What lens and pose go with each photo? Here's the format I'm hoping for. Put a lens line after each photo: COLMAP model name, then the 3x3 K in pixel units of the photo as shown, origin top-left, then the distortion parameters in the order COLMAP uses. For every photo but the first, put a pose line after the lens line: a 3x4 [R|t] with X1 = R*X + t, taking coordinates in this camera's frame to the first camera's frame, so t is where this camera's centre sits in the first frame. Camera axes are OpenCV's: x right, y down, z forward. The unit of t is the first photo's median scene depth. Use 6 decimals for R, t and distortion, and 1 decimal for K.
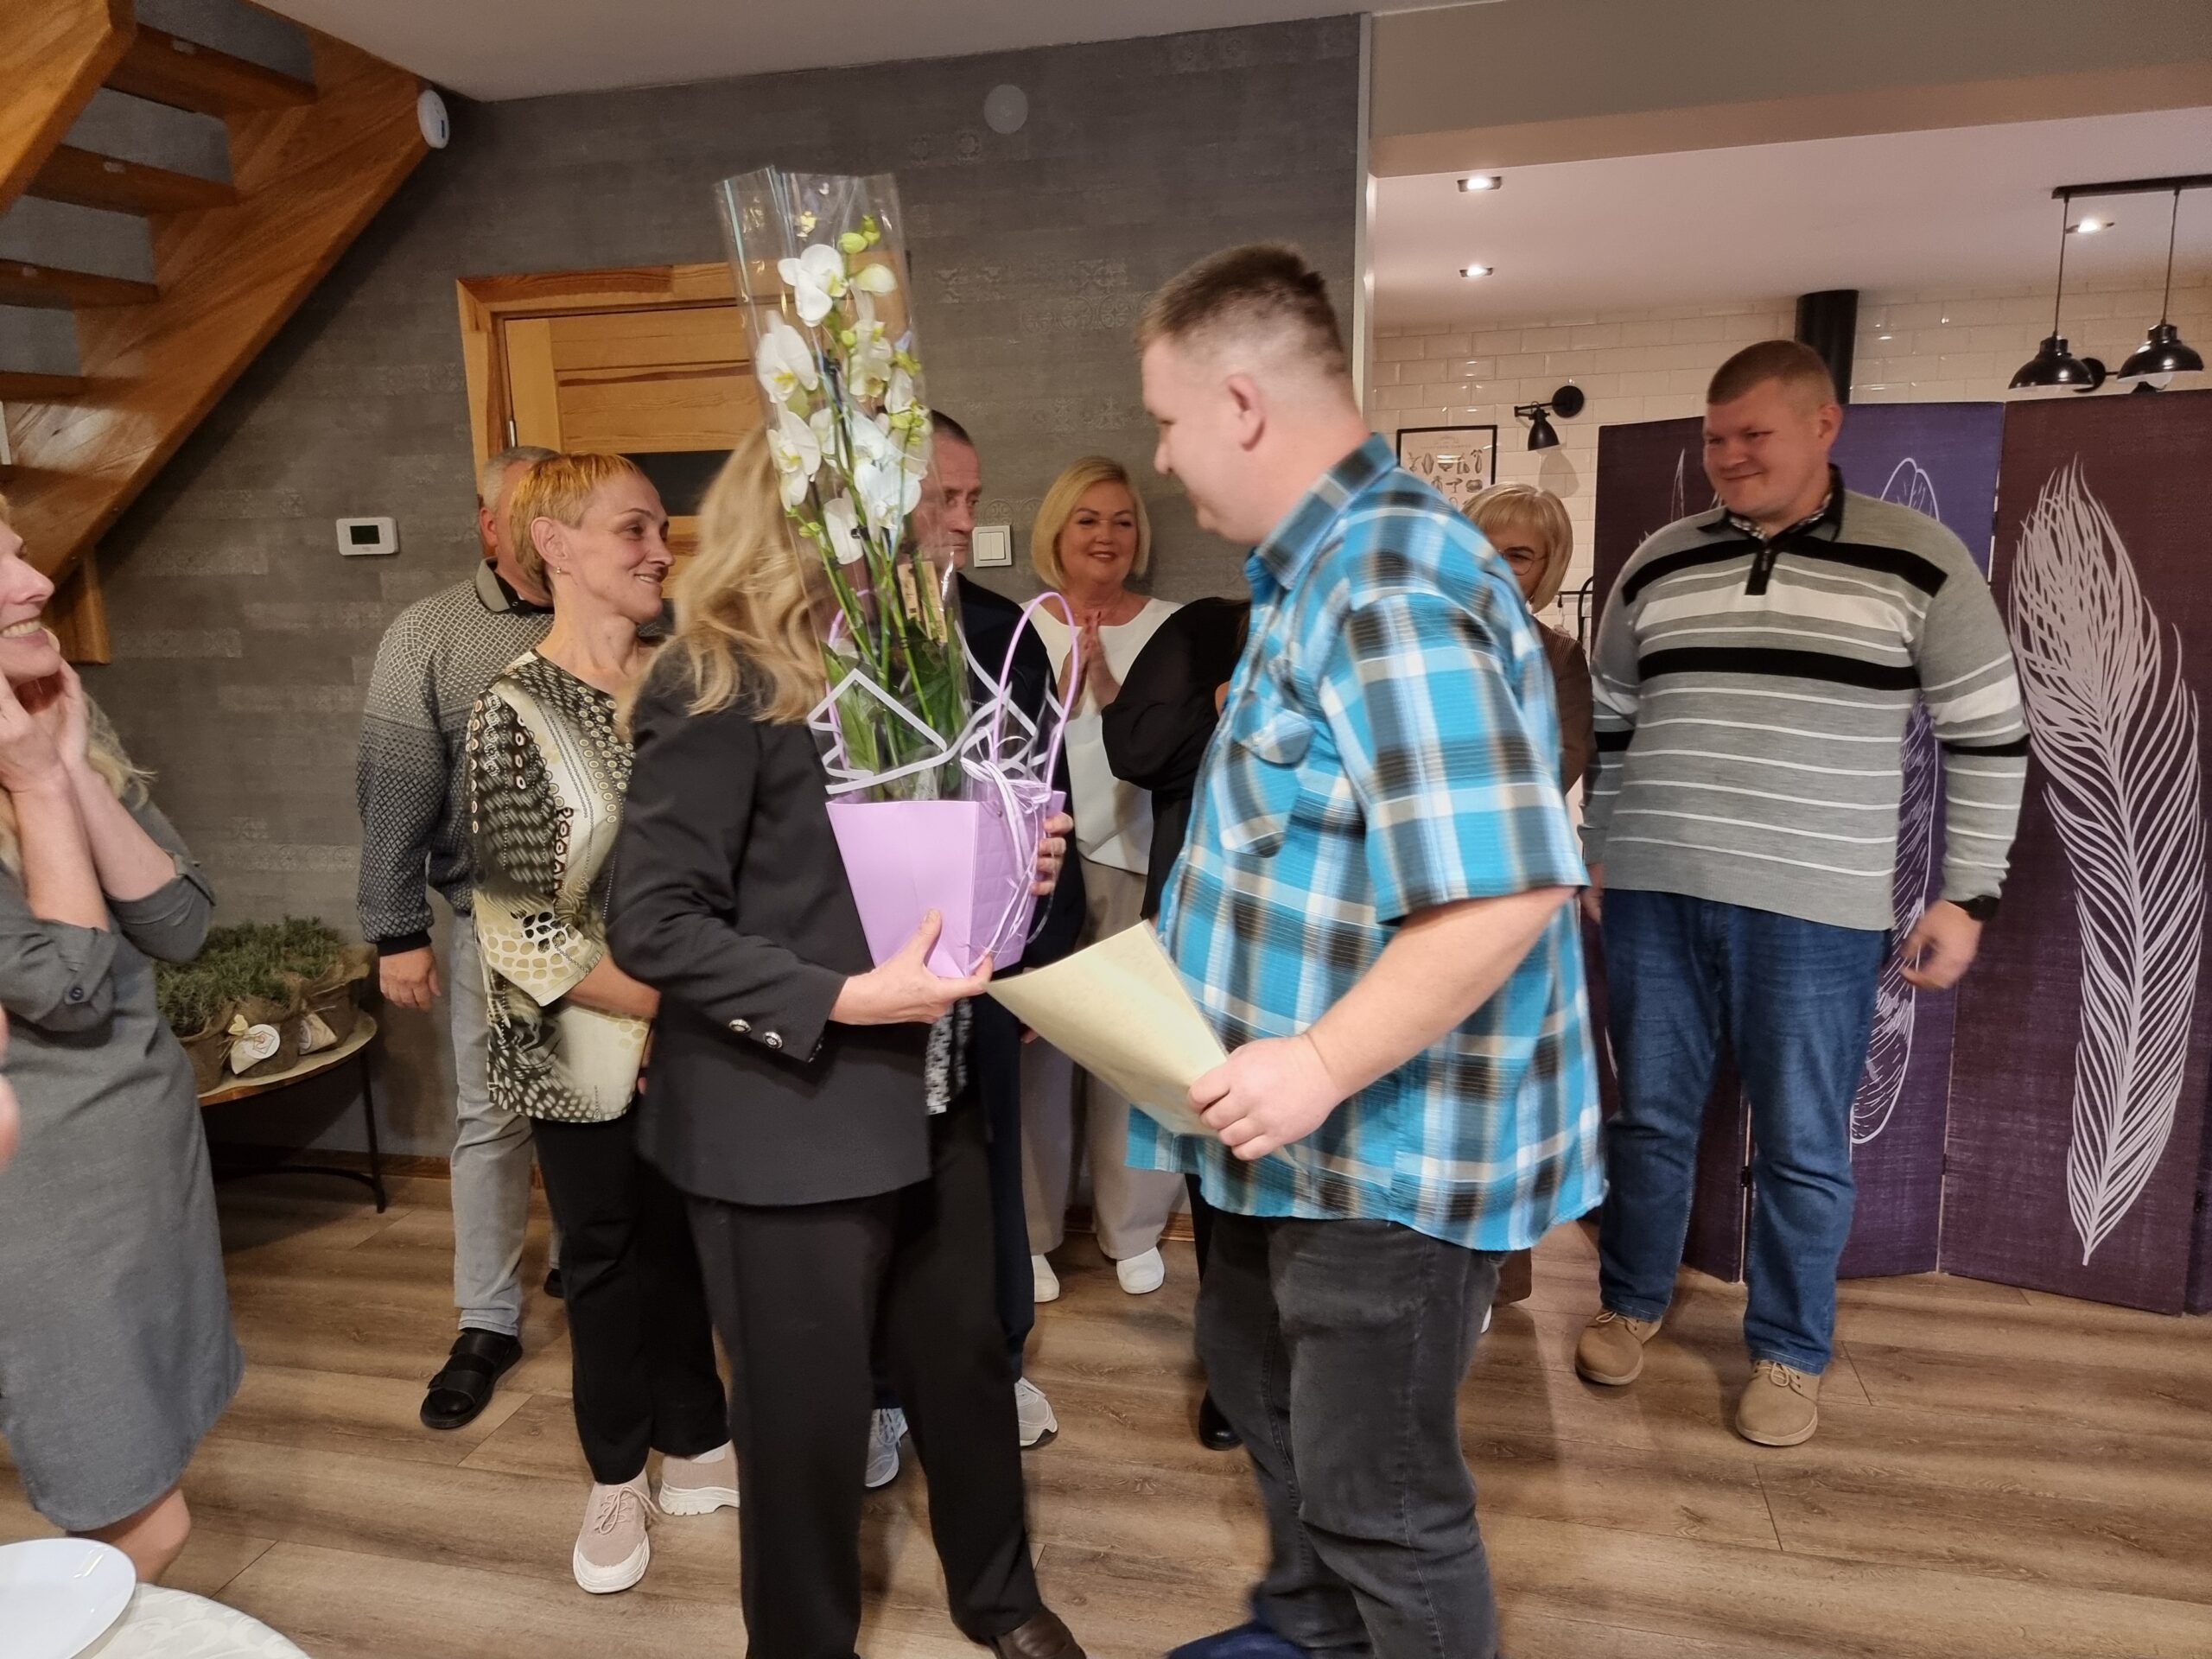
lens RADIAL K [[1534.7, 0, 1082.0], [0, 1534.7, 839.9], [0, 0, 1]] dist [0.093113, -0.083059]
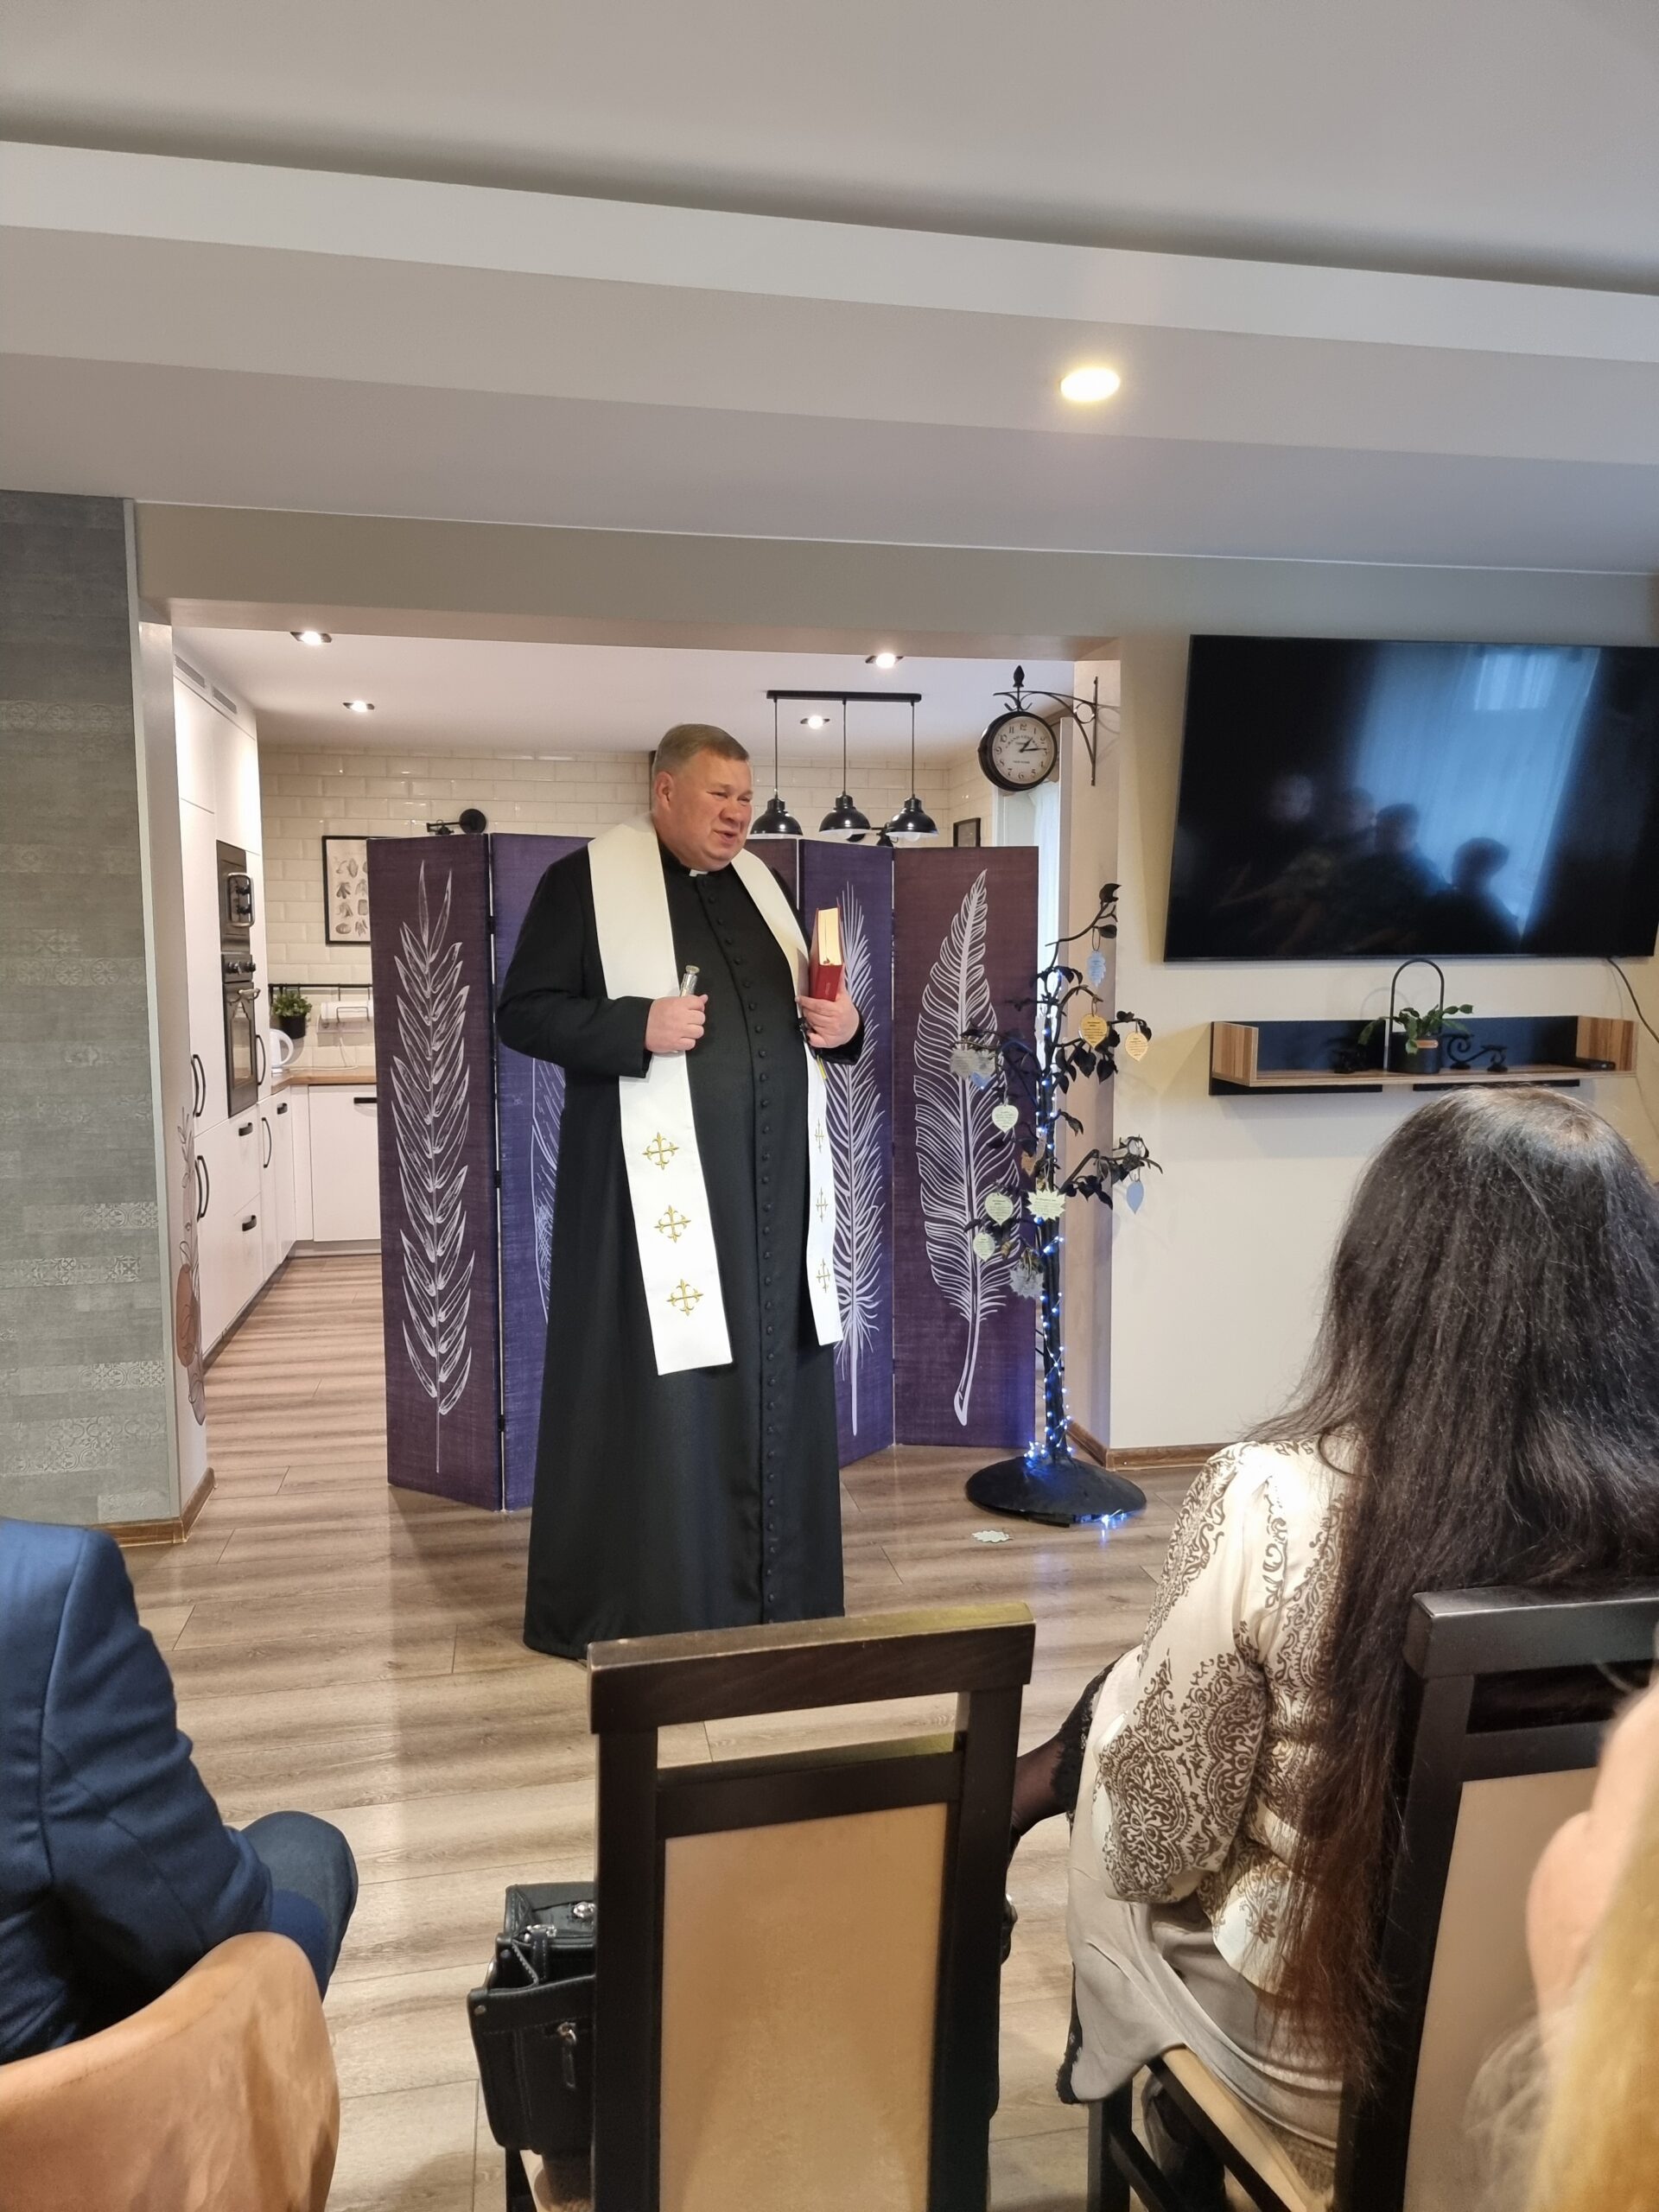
lens RADIAL K [[1534.7, 0, 823.9], [0, 1534.7, 1097.2], [0, 0, 1]] dist [0.093113, -0.083059]
pose [[0.908407, -0.017573, 0.417718, 0.146580], [0.057430, 0.994890, -0.083040, 0.073164], [-0.414124, 0.099423, 0.904774, -0.288776]]
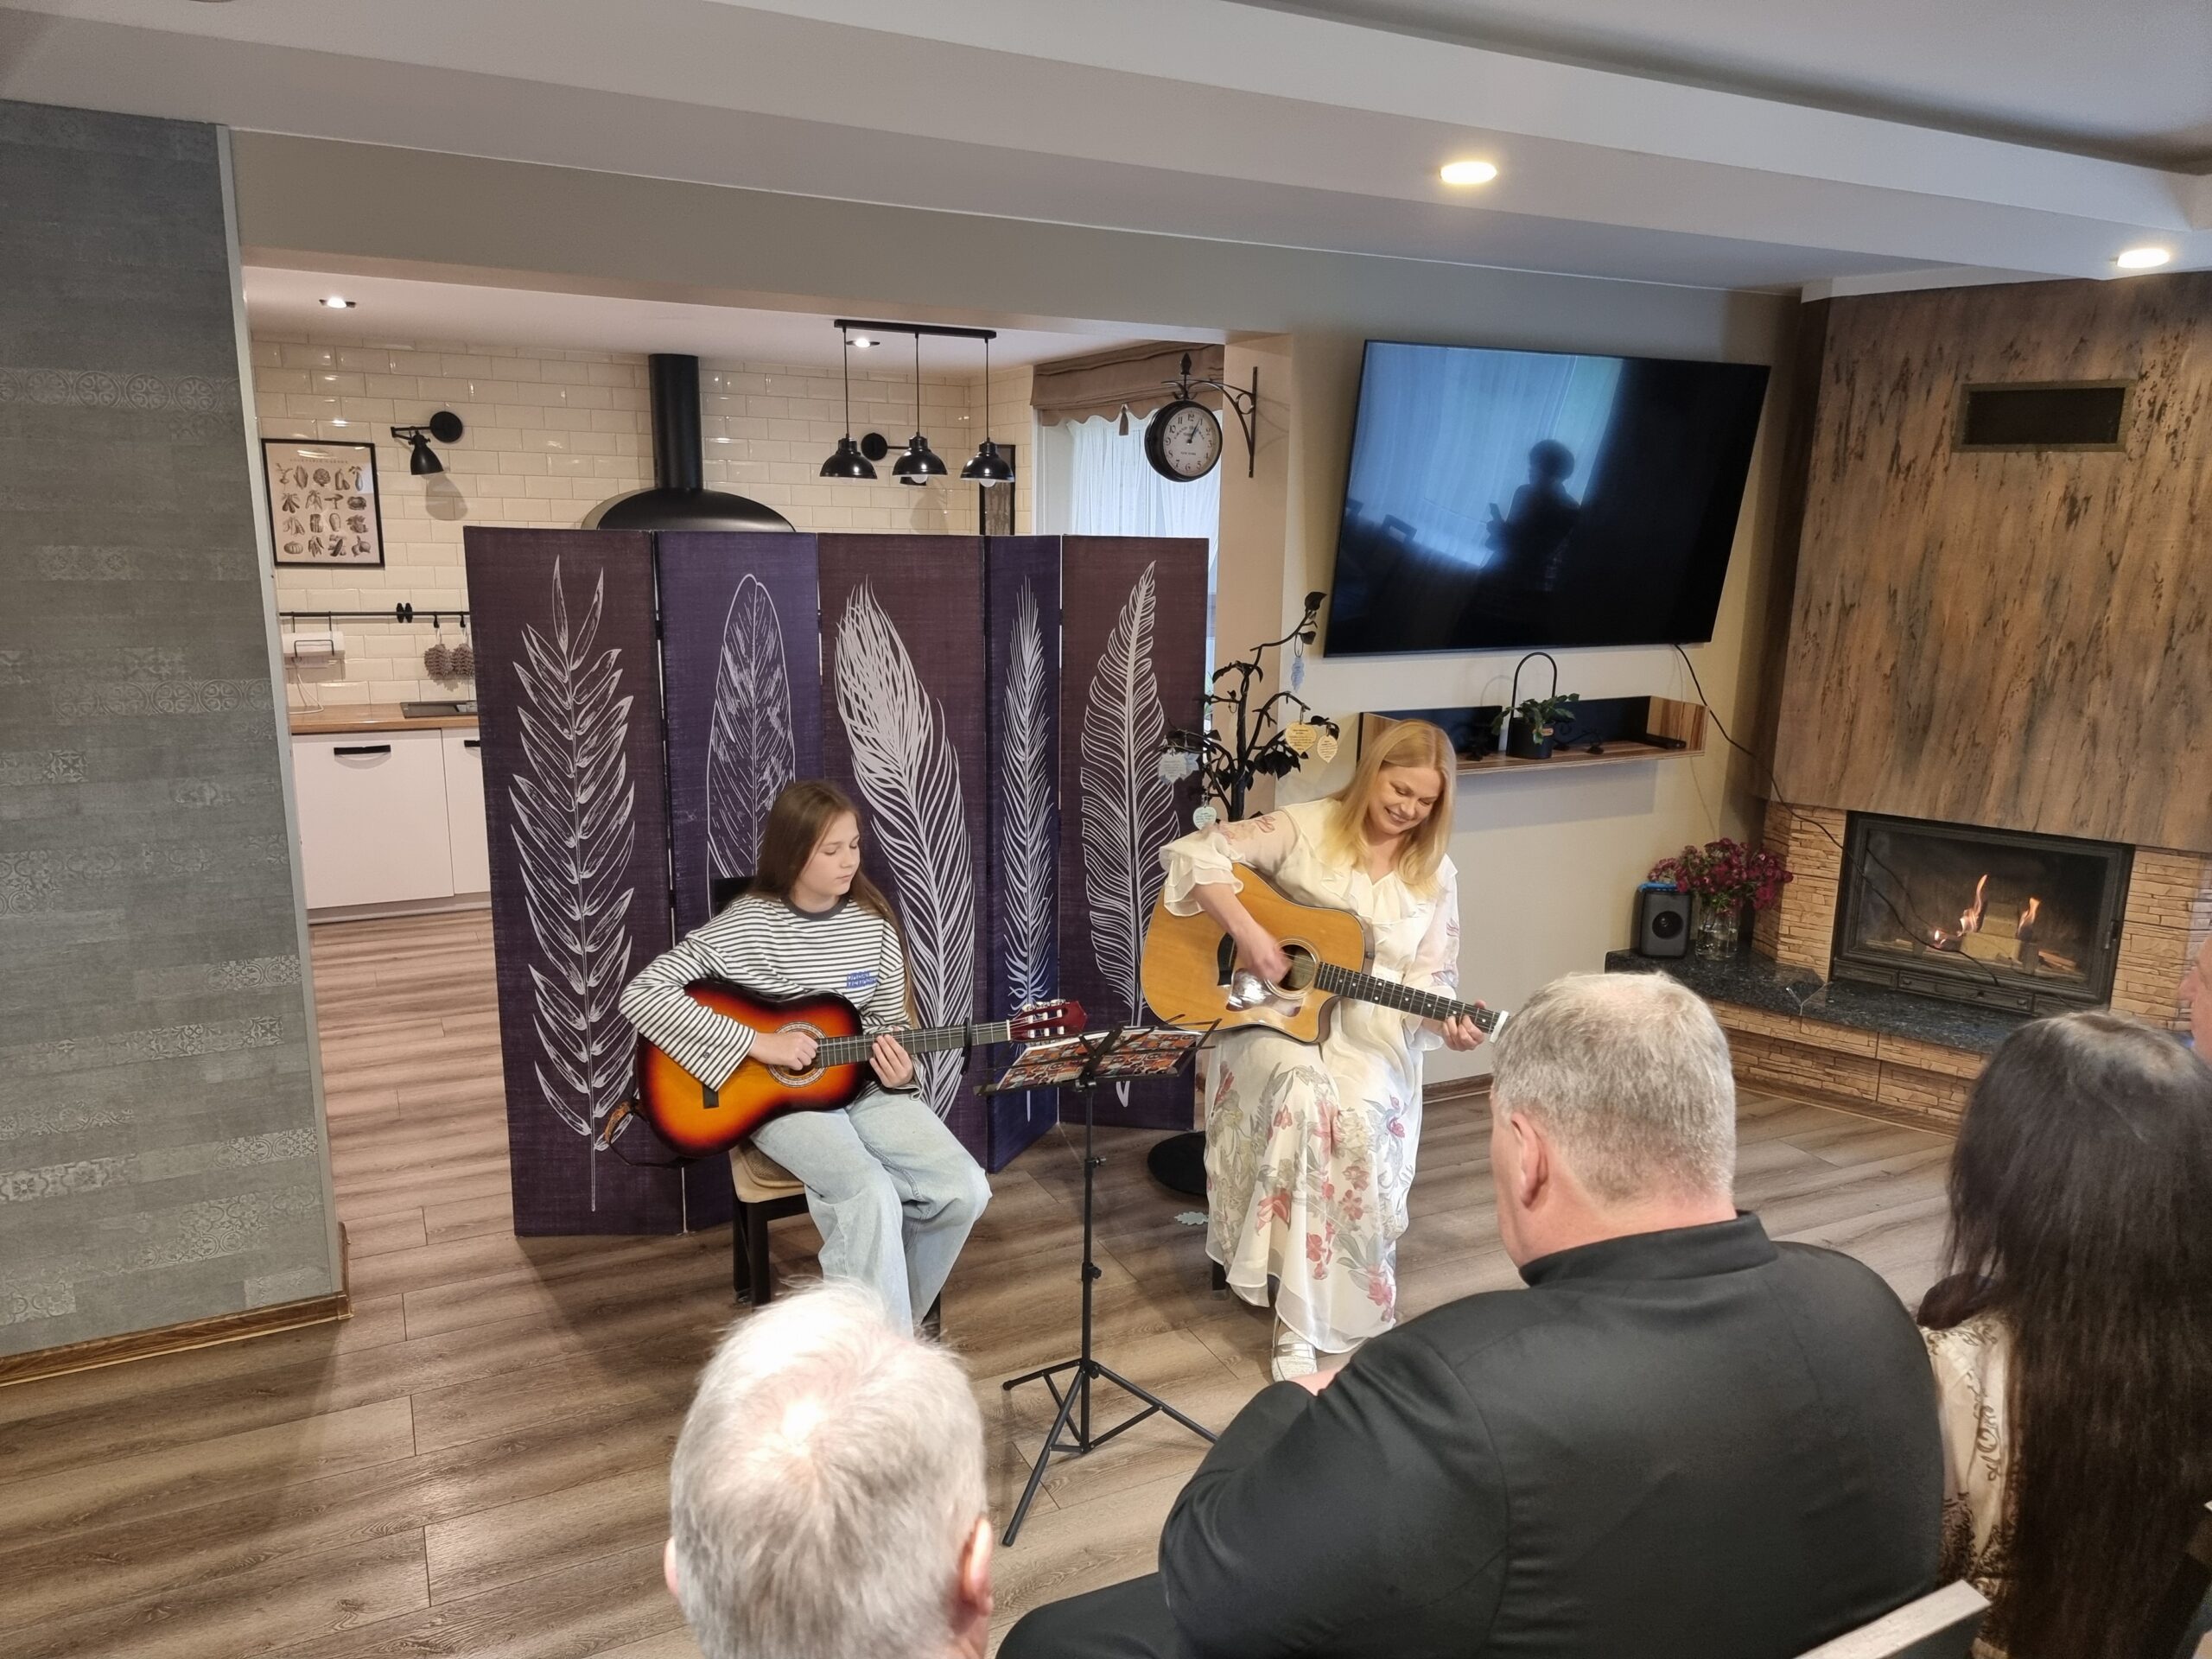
lens RADIAL K [[1526.1, 0, 1113.1], [0, 1526.1, 837.9], [0, 0, 1]] dist [0.100353, -0.086981]
pose [[0.764872, -0.098202, 0.636653, -0.068795], [0.083503, 0.995088, 0.053169, -0.068324], [-0.638747, 0.012495, 0.769315, -0.146506]]
